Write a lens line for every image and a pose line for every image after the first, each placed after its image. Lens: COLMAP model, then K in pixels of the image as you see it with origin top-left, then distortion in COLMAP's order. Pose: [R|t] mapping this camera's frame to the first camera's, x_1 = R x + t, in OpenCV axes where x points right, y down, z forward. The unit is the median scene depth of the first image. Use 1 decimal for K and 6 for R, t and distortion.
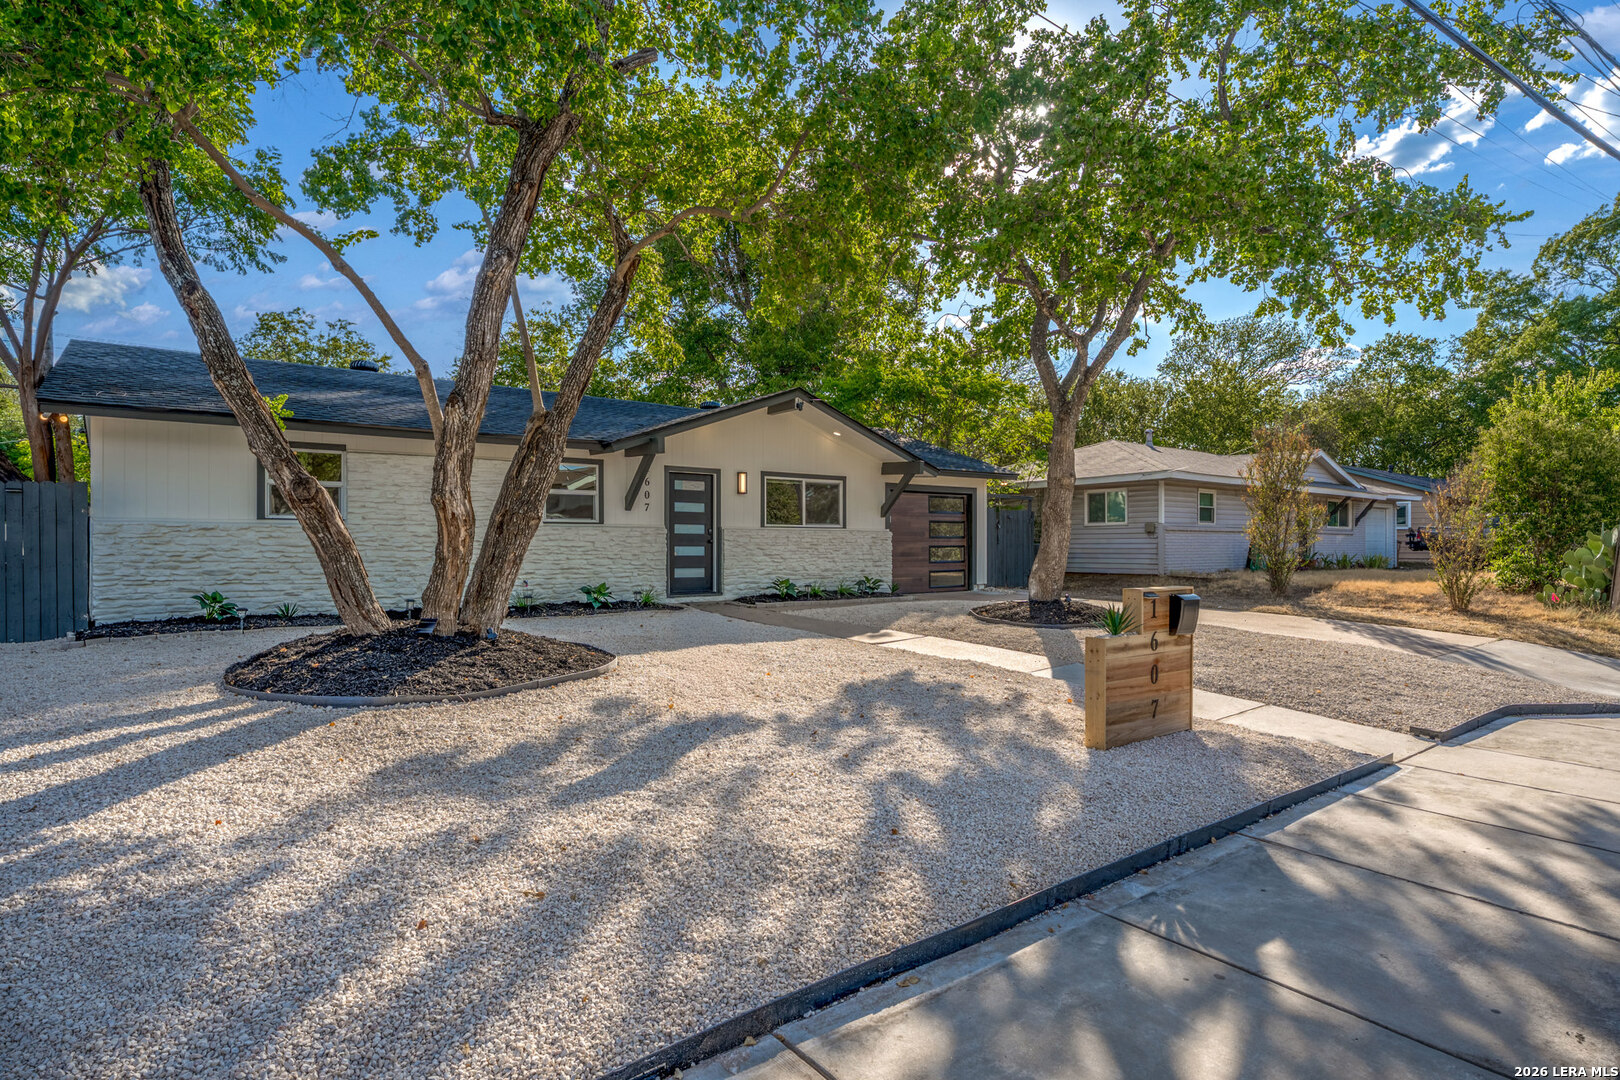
lens RADIAL K [[863.9, 0, 794.9], [0, 863.9, 540.0], [0, 0, 1]] dist [-0.005906, -0.000645]
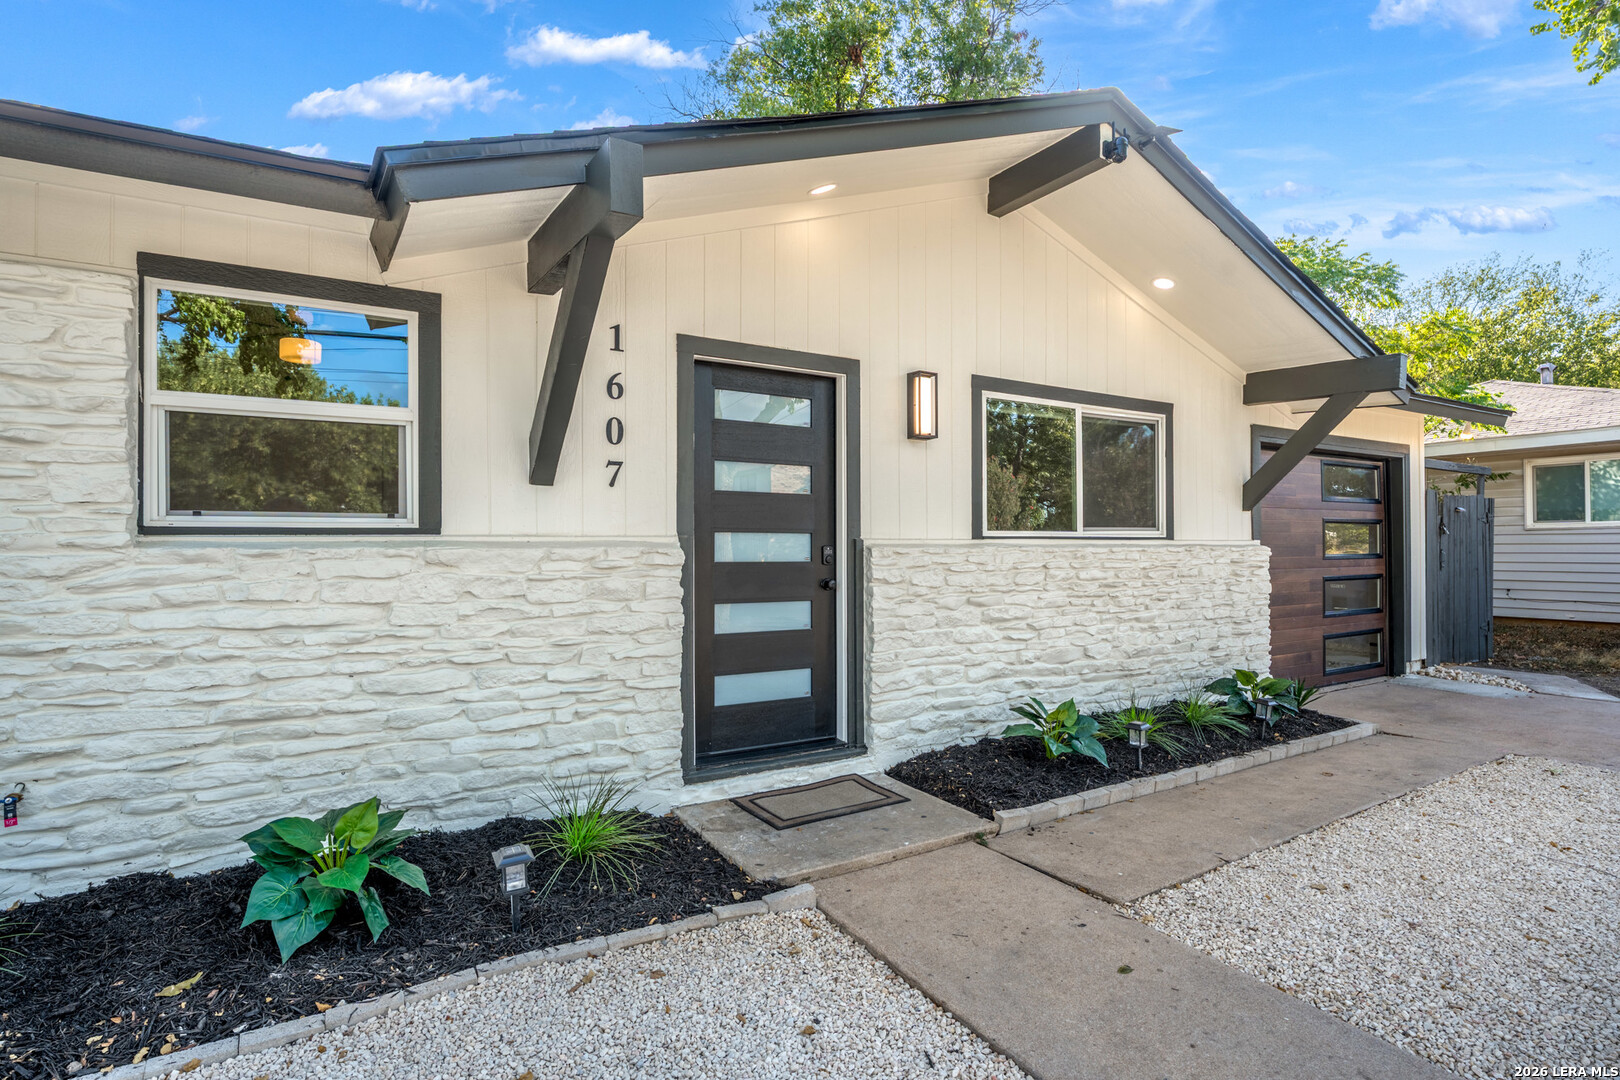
lens RADIAL K [[863.9, 0, 821.9], [0, 863.9, 540.4], [0, 0, 1]] dist [-0.005906, -0.000645]
pose [[0.997770, -0.002231, -0.066712, -0.078795], [0.002185, 0.999997, -0.000776, -0.014626], [0.066714, 0.000629, 0.997772, 0.680566]]
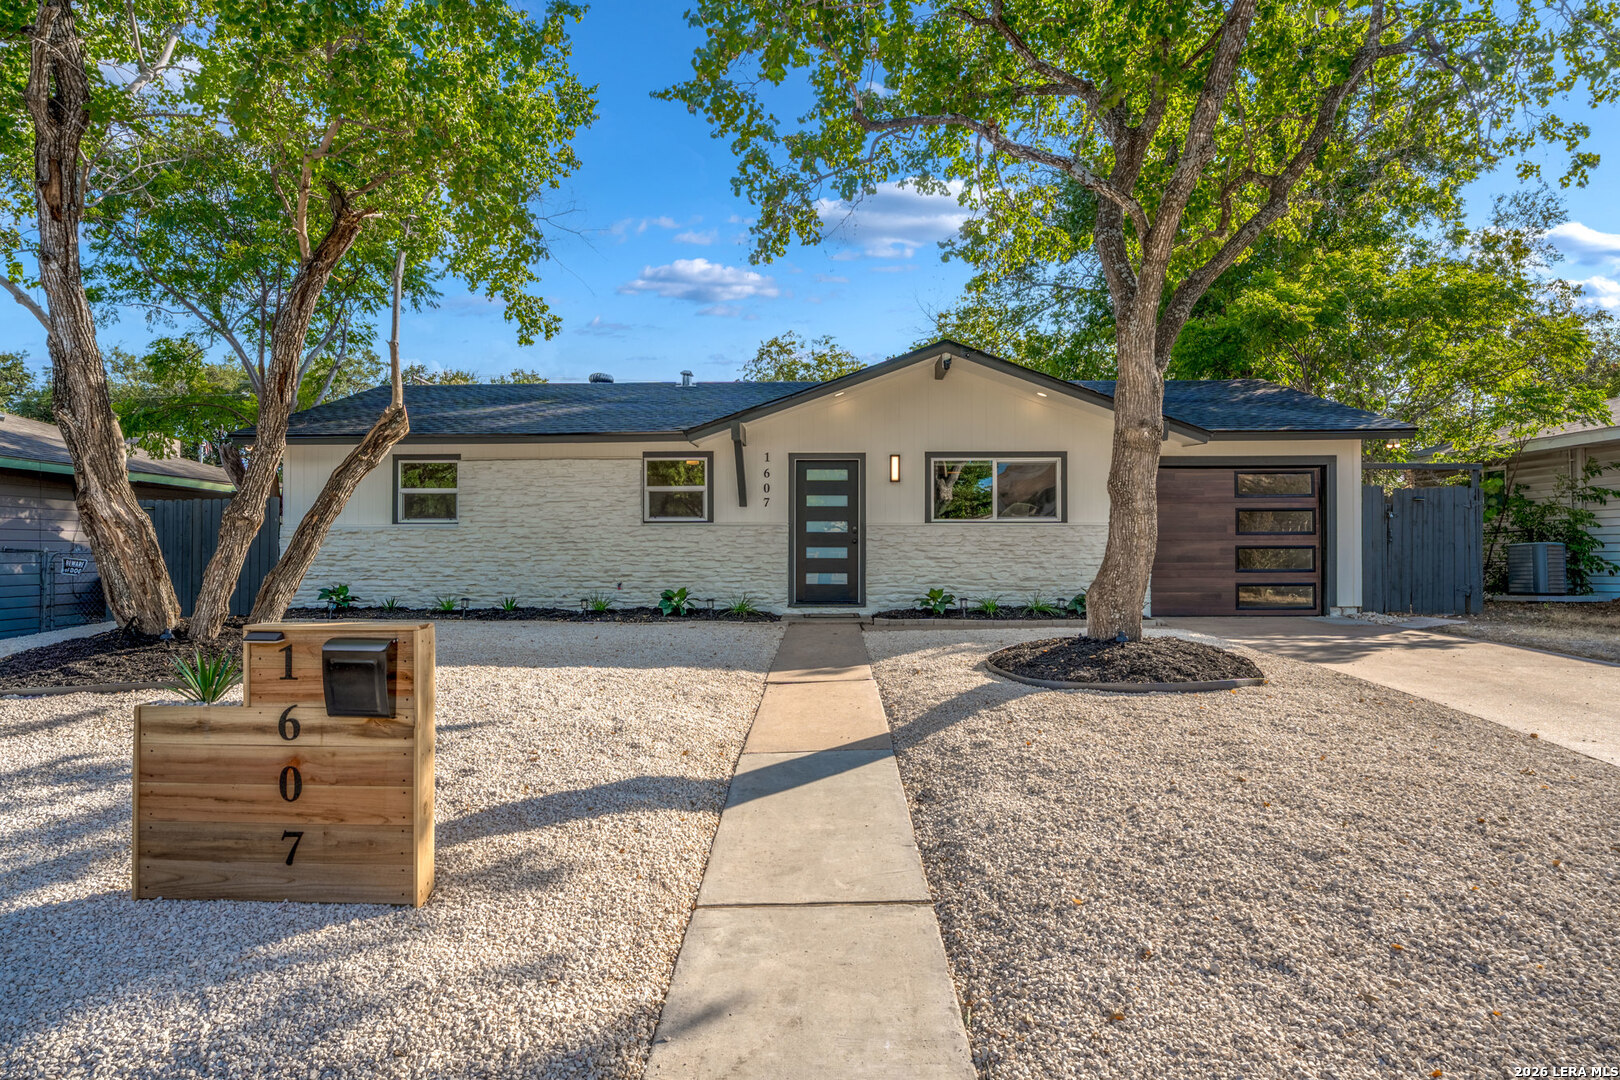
lens RADIAL K [[896.9, 0, 807.3], [0, 896.9, 544.0], [0, 0, 1]] dist [-0.000720, 0.000090]
pose [[0.782772, -0.002243, -0.622304, 0.401387], [0.004293, 0.999989, 0.001797, 0.002563], [0.622294, -0.004078, 0.782773, 0.301484]]
